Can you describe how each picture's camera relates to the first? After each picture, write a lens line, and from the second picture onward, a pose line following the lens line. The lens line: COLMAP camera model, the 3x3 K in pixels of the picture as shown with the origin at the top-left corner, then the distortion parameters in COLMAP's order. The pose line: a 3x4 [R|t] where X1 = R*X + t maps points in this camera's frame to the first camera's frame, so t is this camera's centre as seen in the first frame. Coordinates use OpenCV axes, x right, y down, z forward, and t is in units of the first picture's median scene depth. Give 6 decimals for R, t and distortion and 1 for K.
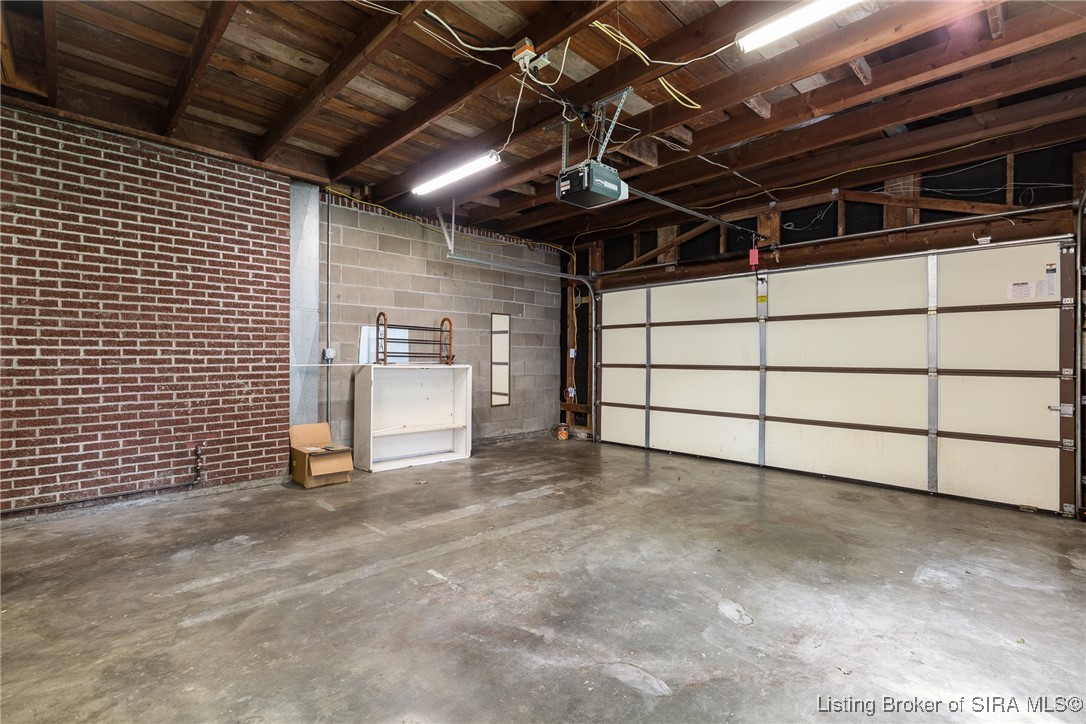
lens RADIAL K [[485.2, 0, 547.8], [0, 485.2, 357.7], [0, 0, 1]] dist [0.000586, 0.000245]
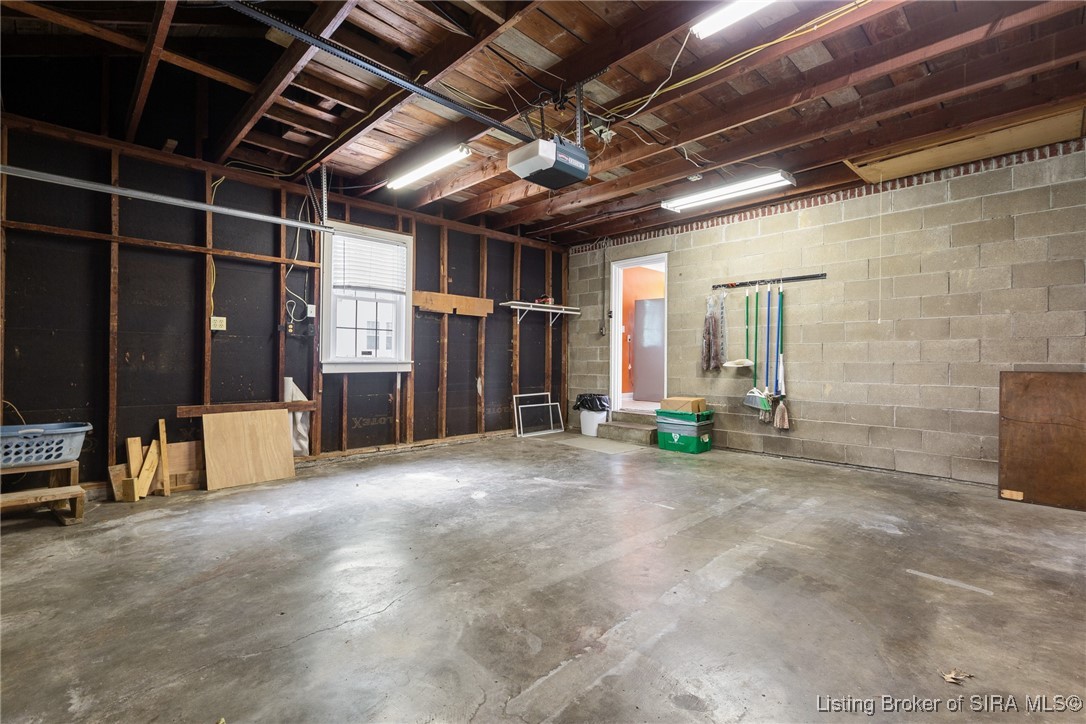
lens RADIAL K [[485.2, 0, 547.8], [0, 485.2, 357.7], [0, 0, 1]] dist [0.000586, 0.000245]
pose [[-0.999910, -0.010176, 0.008785, 0.091498], [-0.010186, 0.999948, -0.001034, 0.015652], [-0.008774, -0.001124, -0.999961, 2.100286]]
